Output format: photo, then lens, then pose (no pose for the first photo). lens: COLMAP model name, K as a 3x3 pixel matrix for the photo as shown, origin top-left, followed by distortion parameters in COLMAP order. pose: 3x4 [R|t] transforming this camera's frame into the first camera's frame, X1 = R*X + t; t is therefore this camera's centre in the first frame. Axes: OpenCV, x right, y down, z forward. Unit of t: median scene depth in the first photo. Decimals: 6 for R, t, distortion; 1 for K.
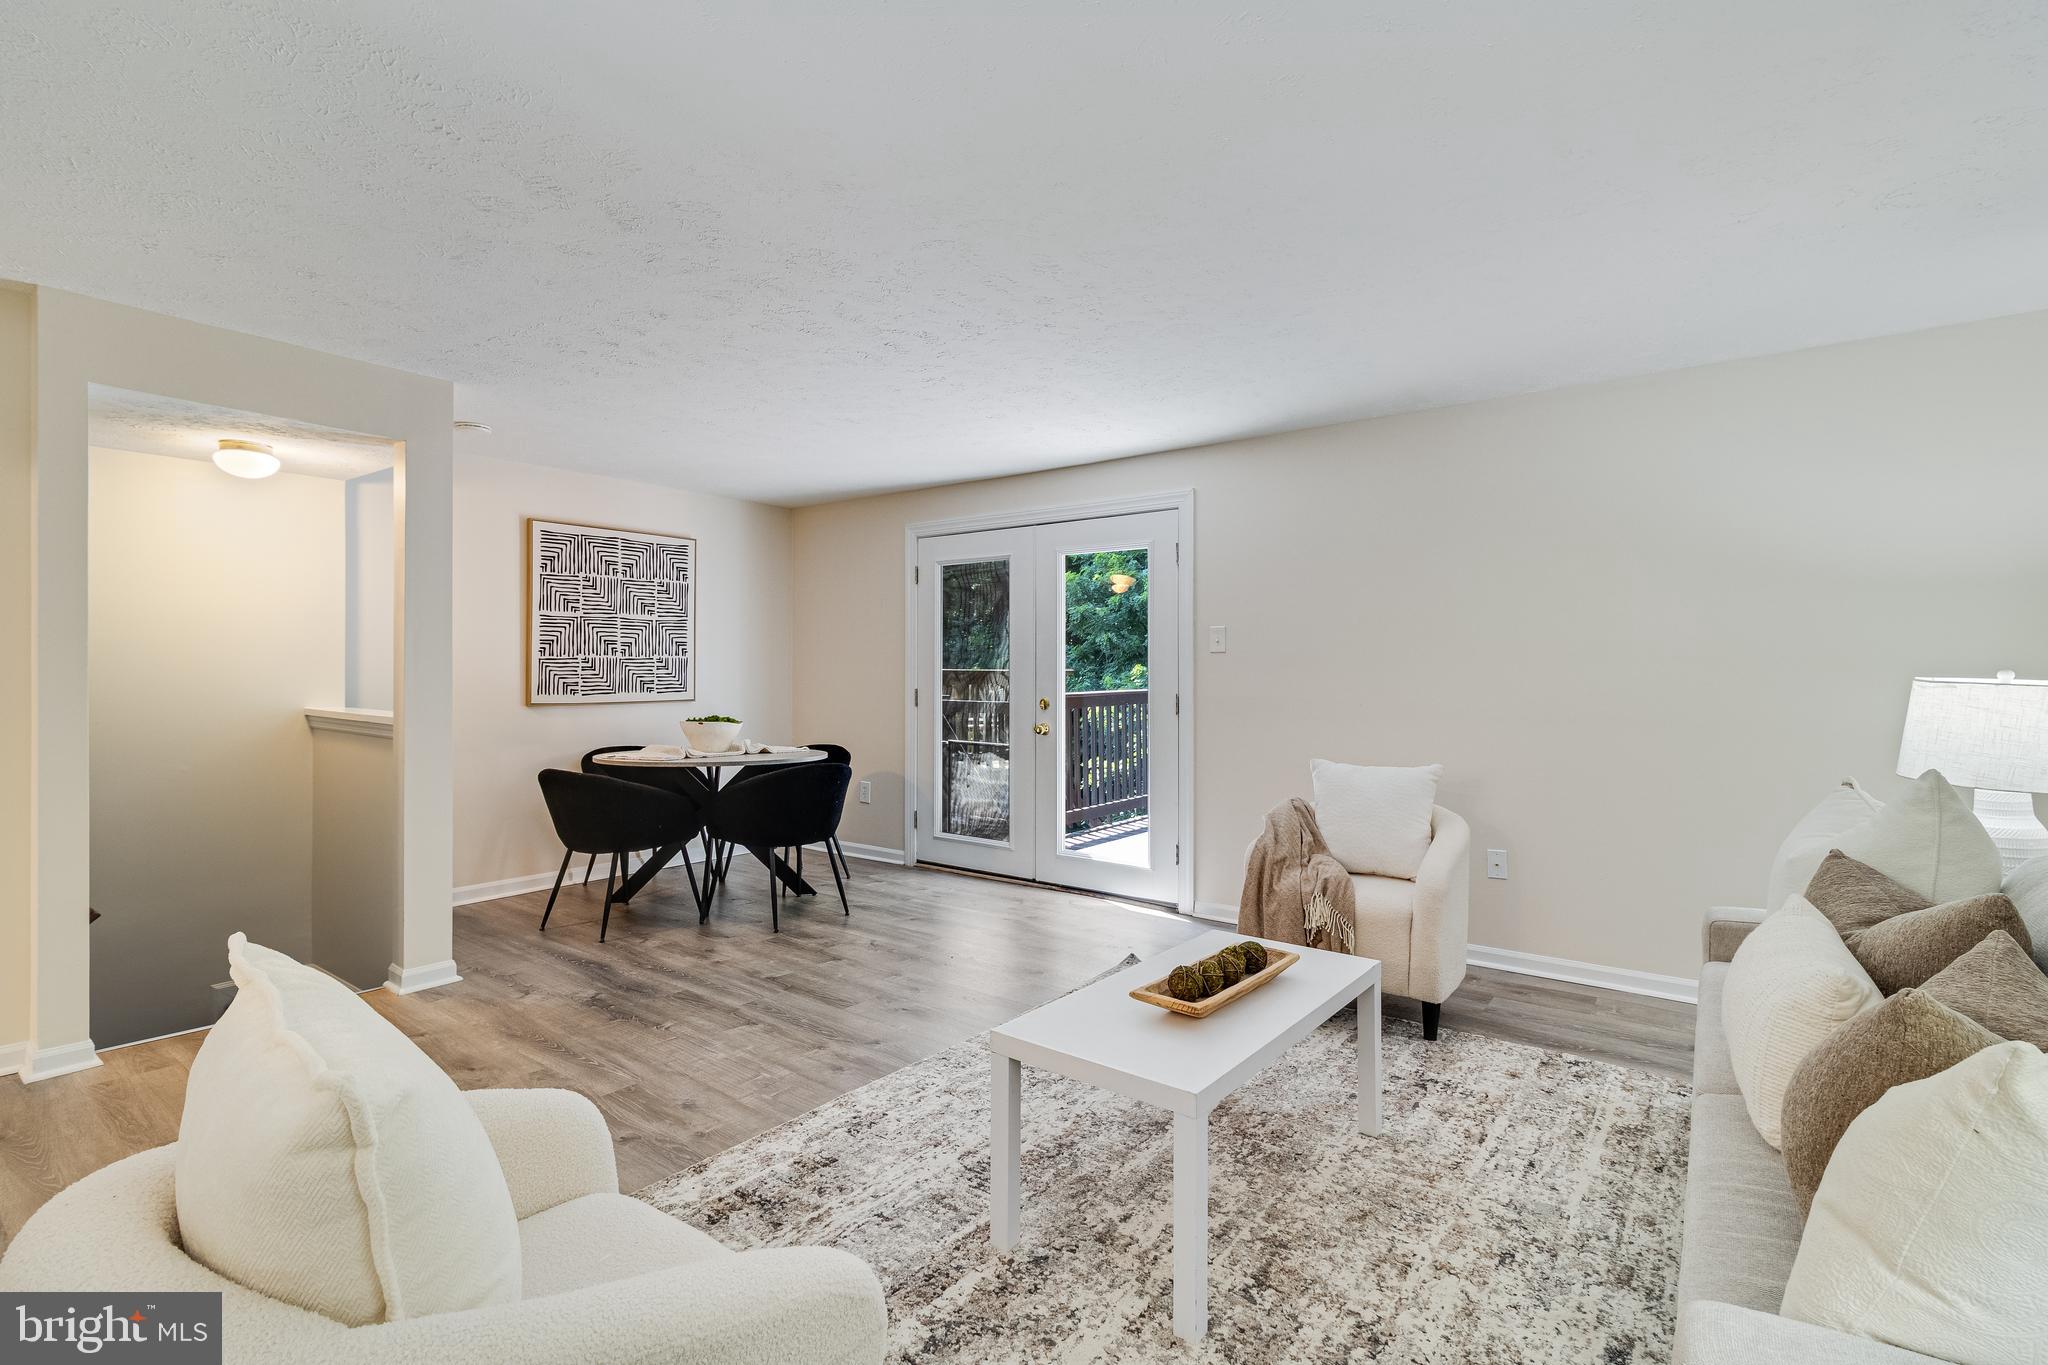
lens RADIAL K [[952.6, 0, 1024.7], [0, 952.6, 674.2], [0, 0, 1]] dist [0.005305, 0.000341]
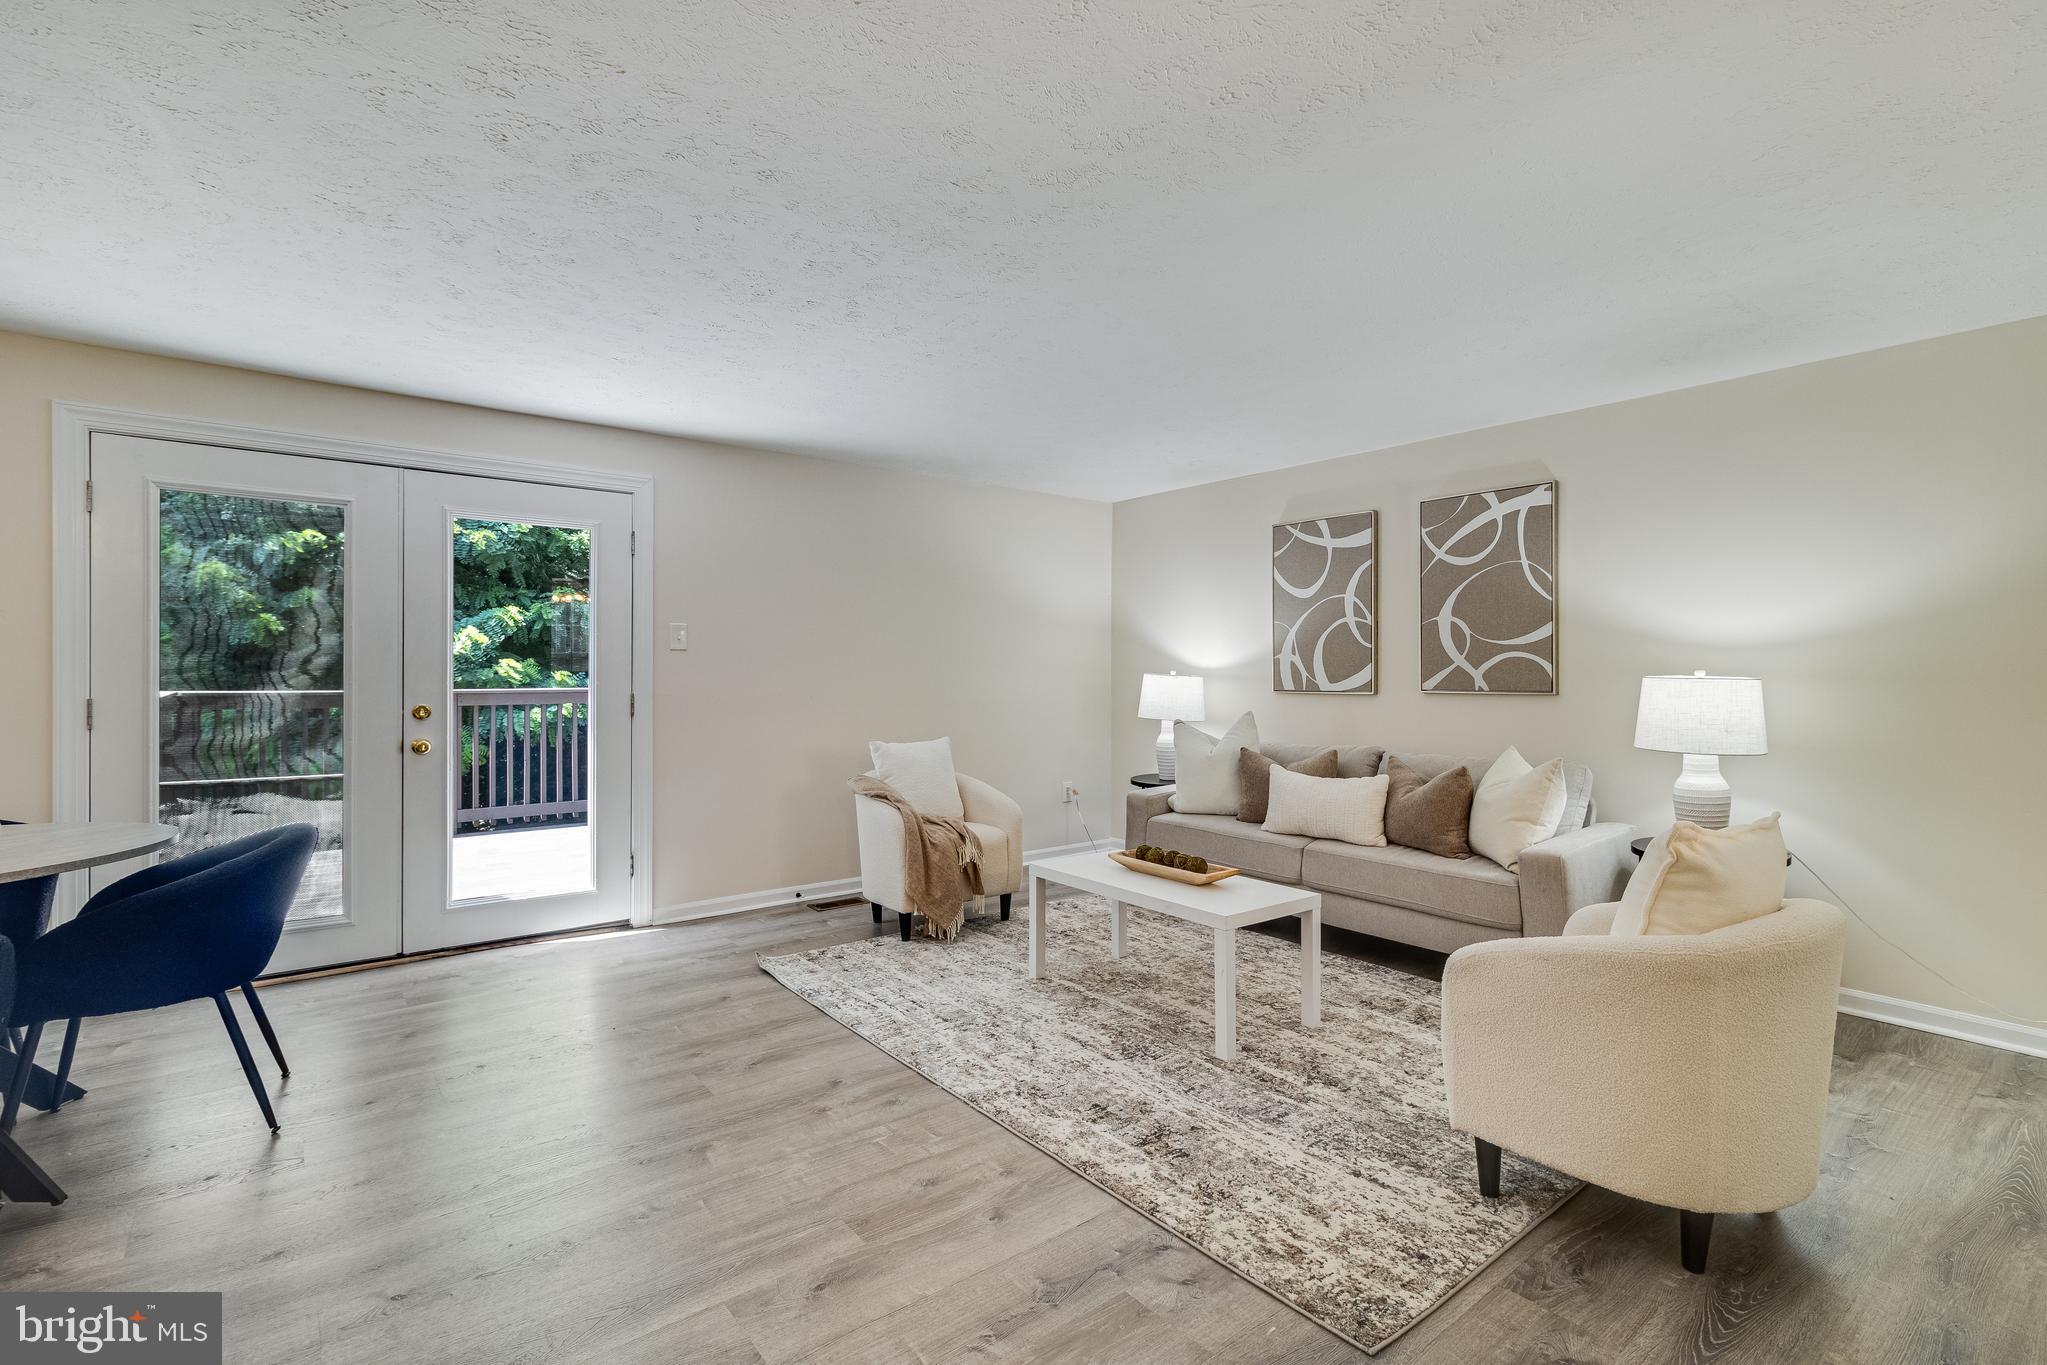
lens RADIAL K [[952.1, 0, 1033.0], [0, 952.1, 671.0], [0, 0, 1]] dist [0.005305, 0.000341]
pose [[0.232918, -0.001506, 0.972495, -0.580063], [-0.002565, 0.999994, 0.002162, -0.003413], [-0.972493, -0.002998, 0.232913, 0.357661]]
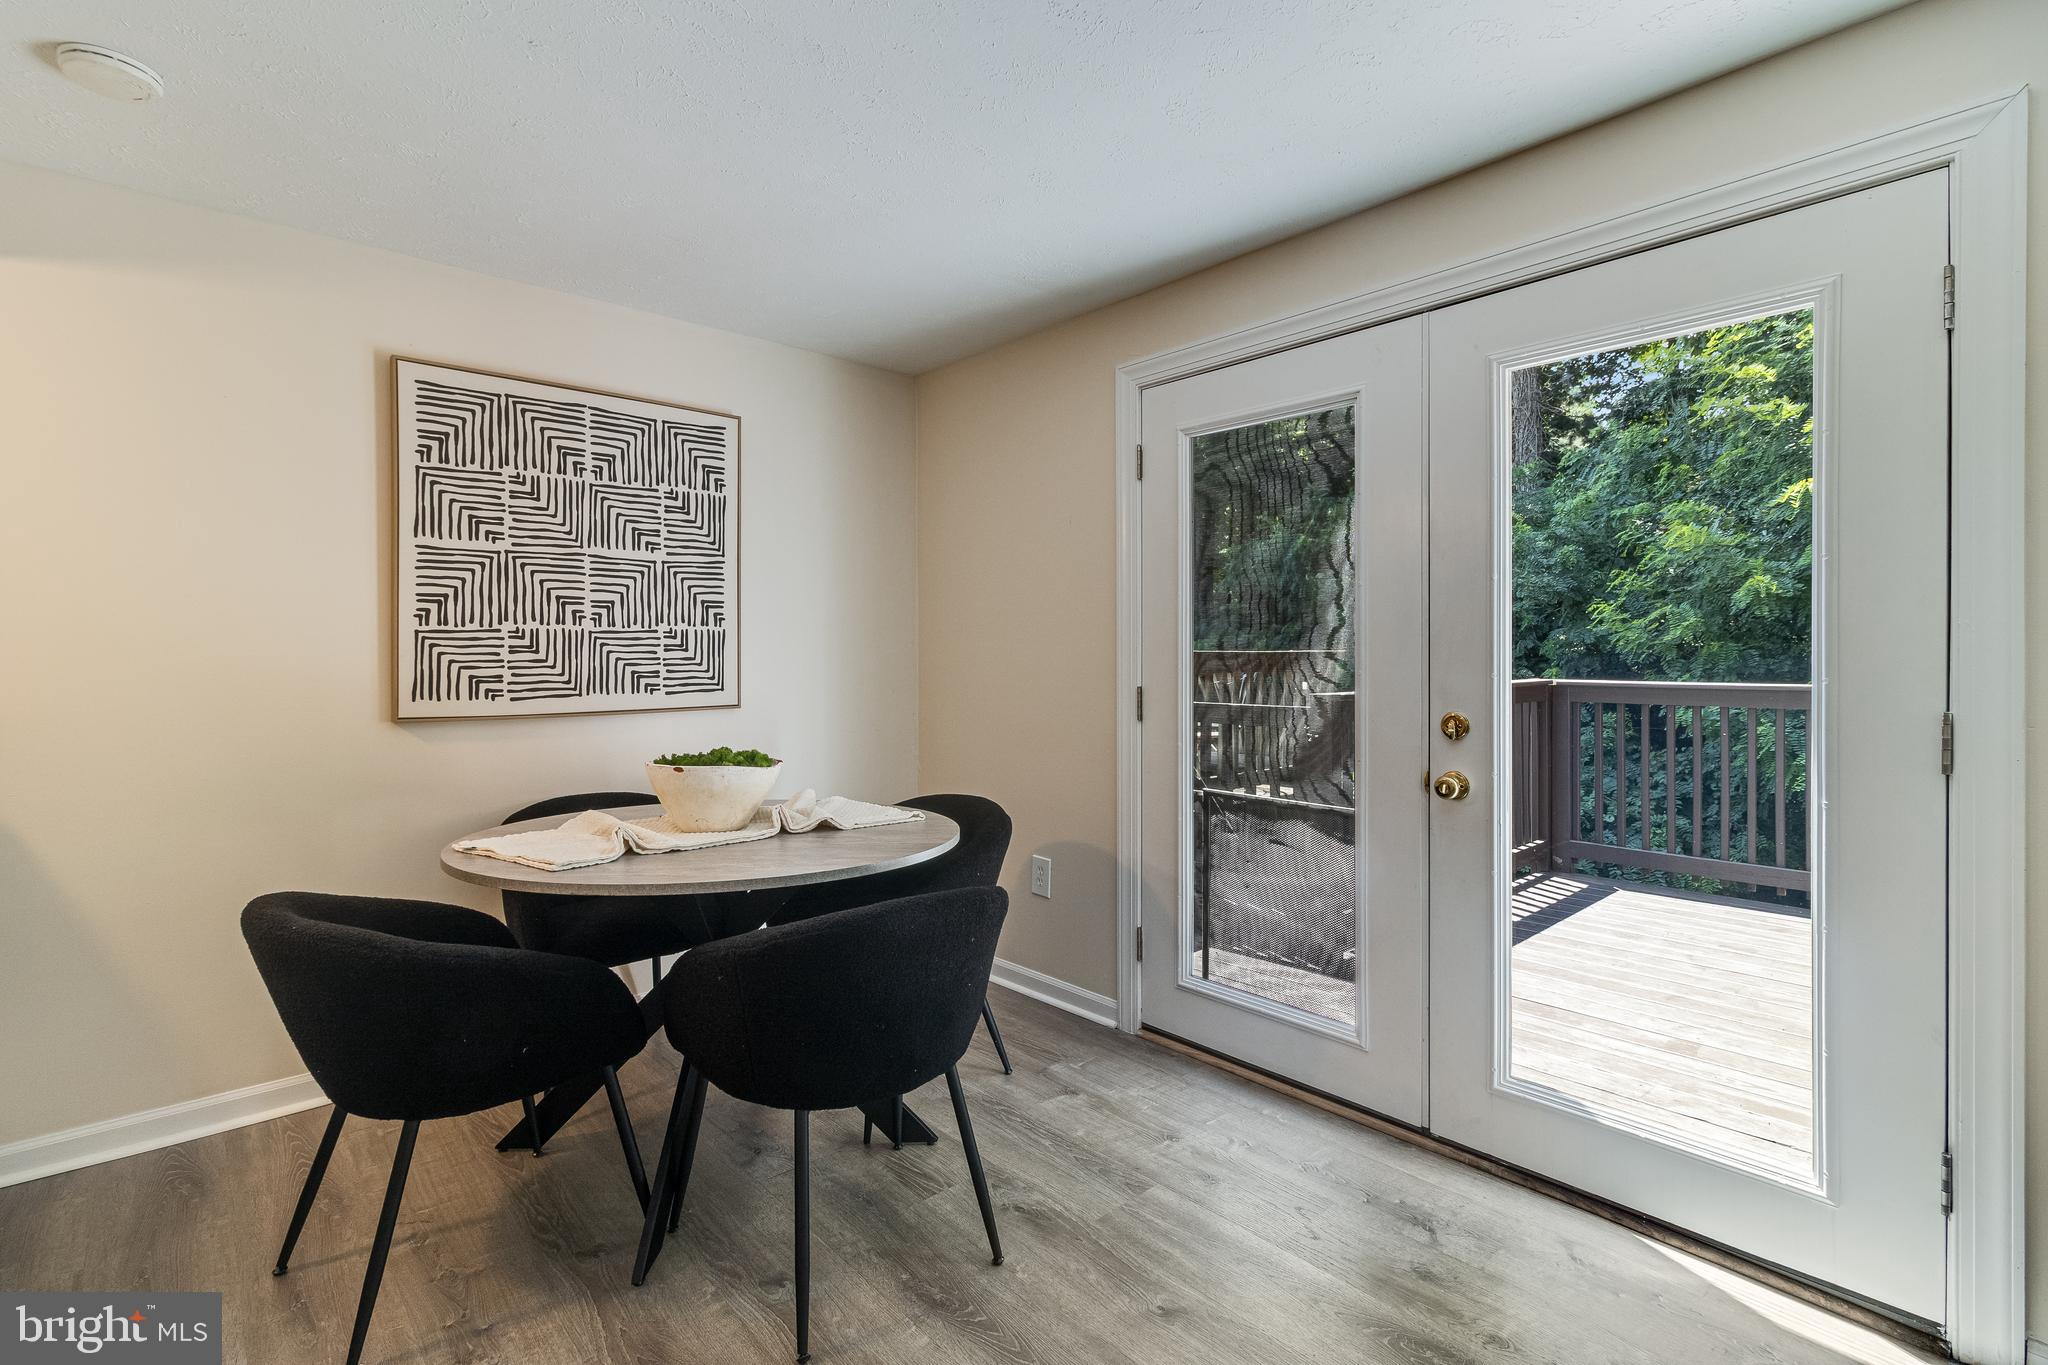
lens RADIAL K [[952.6, 0, 1026.3], [0, 952.6, 662.8], [0, 0, 1]] dist [0.005305, 0.000341]
pose [[0.983492, -0.003495, -0.180917, -0.089230], [0.004575, 0.999974, 0.005551, -0.000254], [0.180893, -0.006287, 0.983483, 0.536777]]
